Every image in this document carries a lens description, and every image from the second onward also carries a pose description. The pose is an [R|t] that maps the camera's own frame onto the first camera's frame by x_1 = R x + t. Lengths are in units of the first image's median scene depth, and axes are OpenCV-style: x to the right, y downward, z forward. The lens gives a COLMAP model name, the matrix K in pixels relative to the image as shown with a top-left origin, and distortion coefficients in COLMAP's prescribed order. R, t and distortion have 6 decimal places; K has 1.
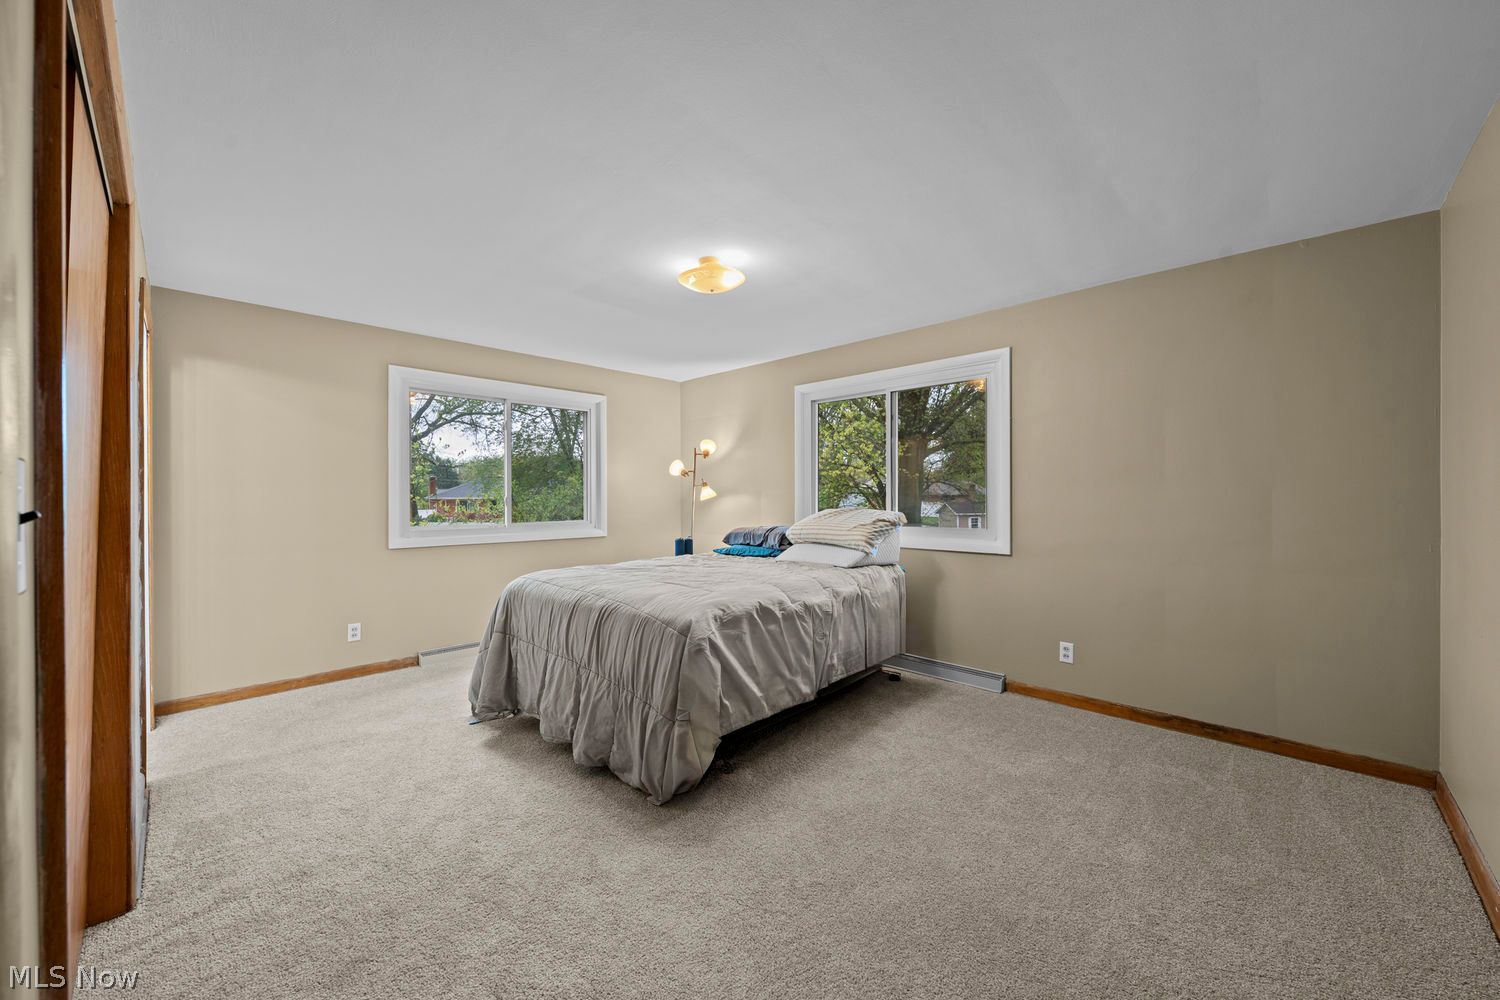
lens RADIAL K [[565.0, 0, 749.6], [0, 565.0, 496.5], [0, 0, 1]] dist [-0.001358, -0.000223]
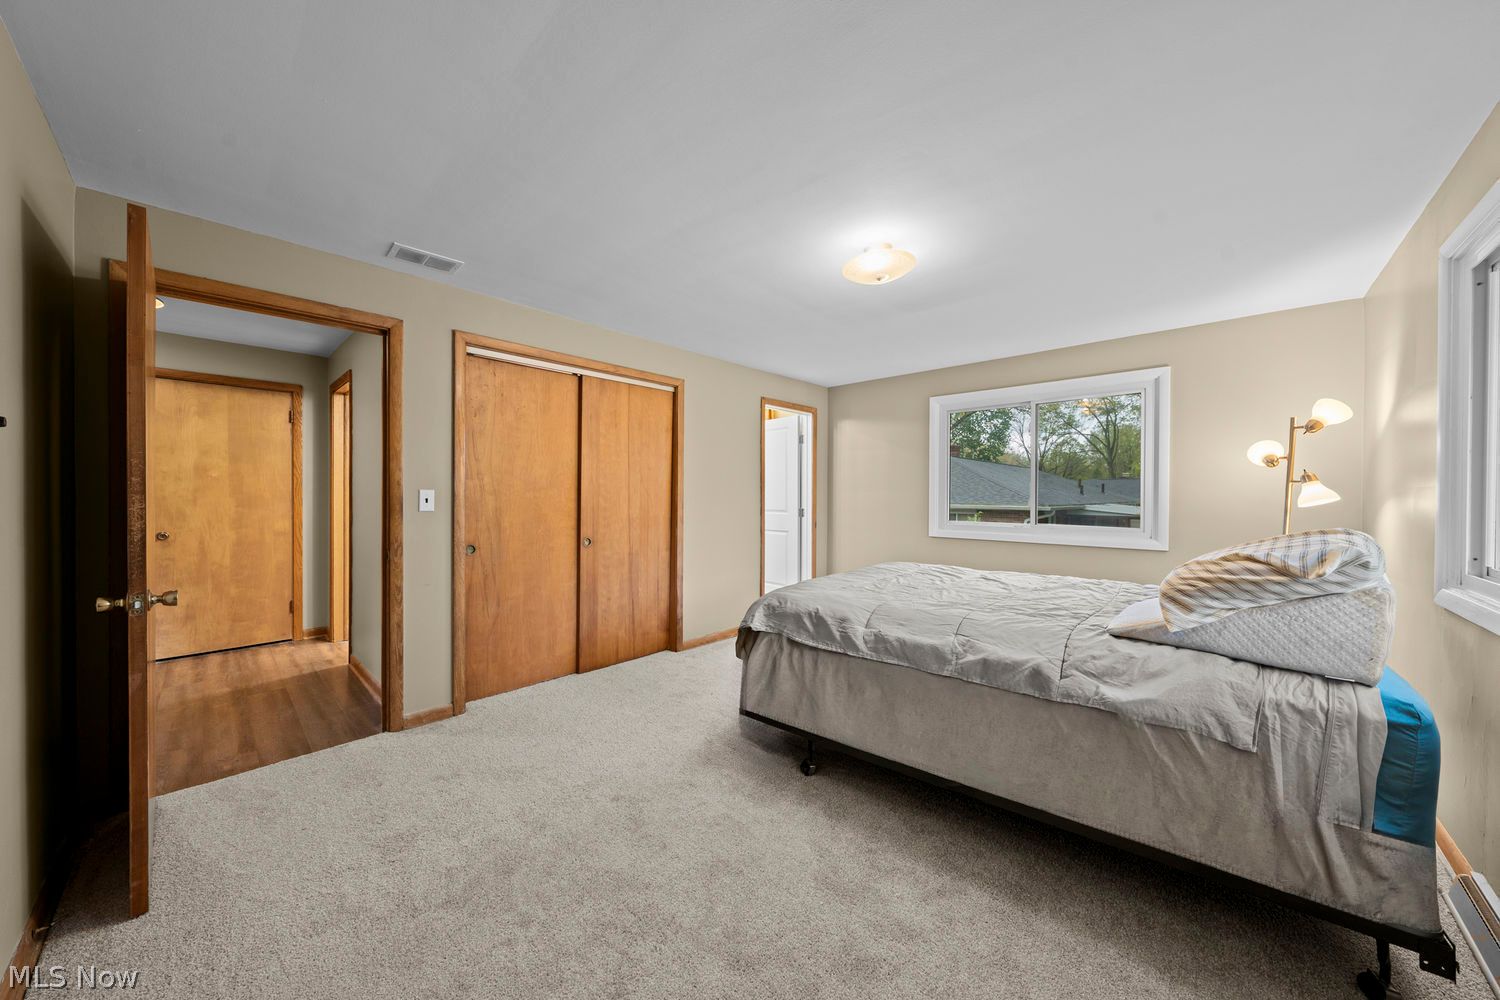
lens RADIAL K [[514.8, 0, 750.0], [0, 514.8, 500.0], [0, 0, 1]] dist [-0.001780, -0.000079]
pose [[0.011903, 0.010022, -0.999879, 0.575640], [-0.003991, 0.999942, 0.009975, -0.003863], [0.999921, 0.003872, 0.011943, 0.569130]]
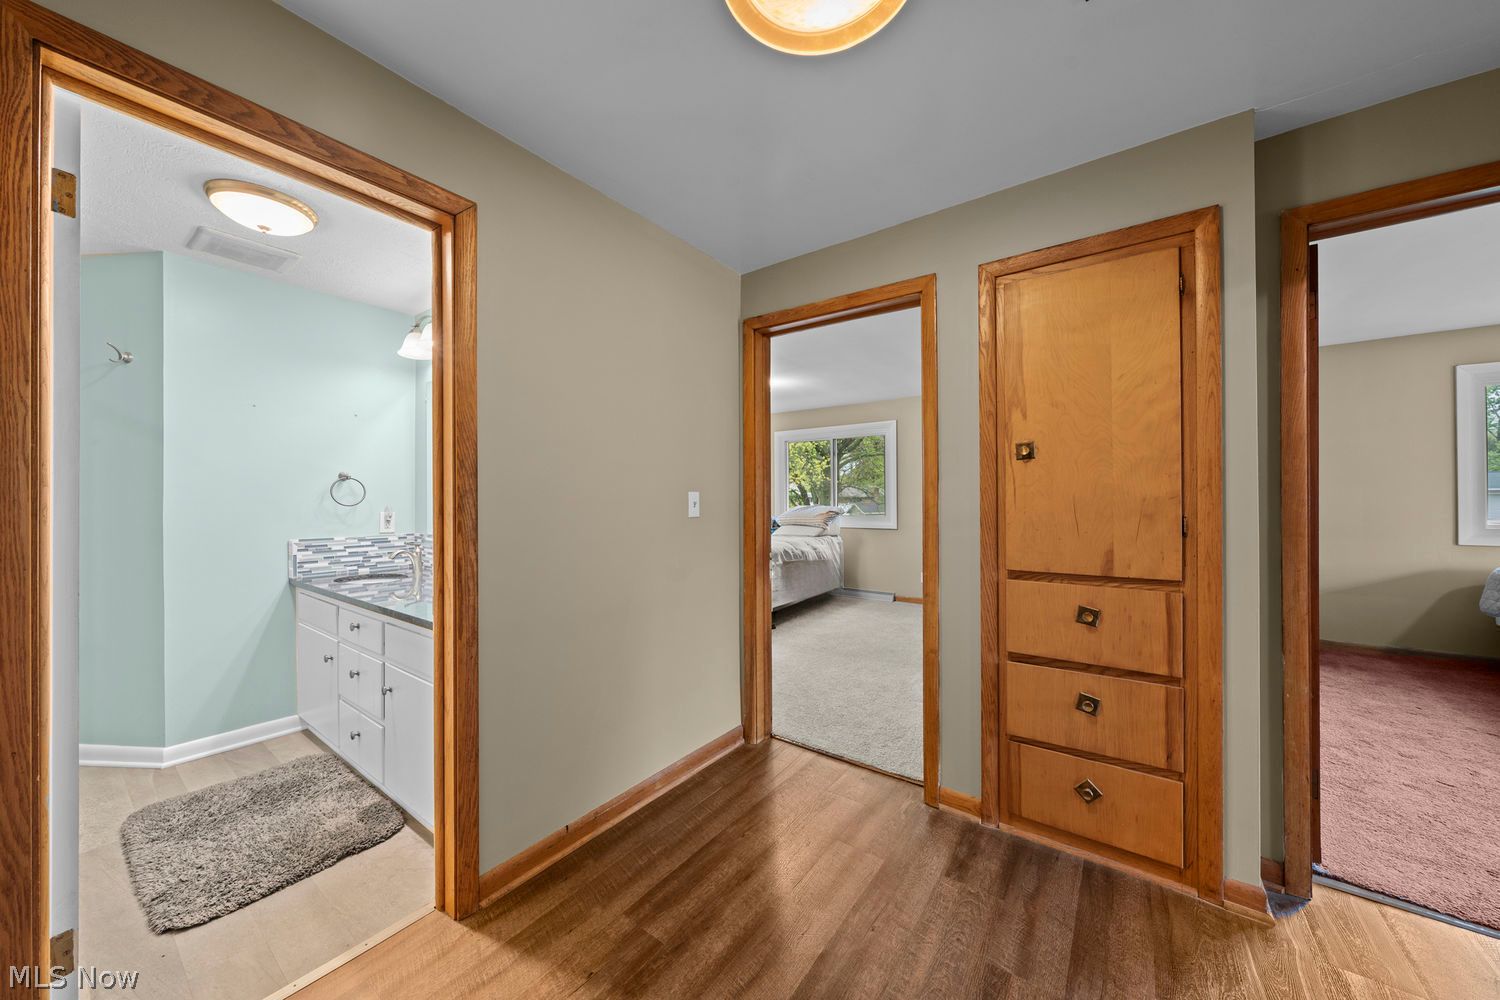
lens RADIAL K [[543.4, 0, 751.6], [0, 543.4, 497.9], [0, 0, 1]] dist [-0.000363, 0.000017]
pose [[0.988728, -0.001250, 0.149717, -0.260339], [0.001413, 0.999999, -0.000984, -0.000628], [-0.149715, 0.001184, 0.988728, -0.643254]]
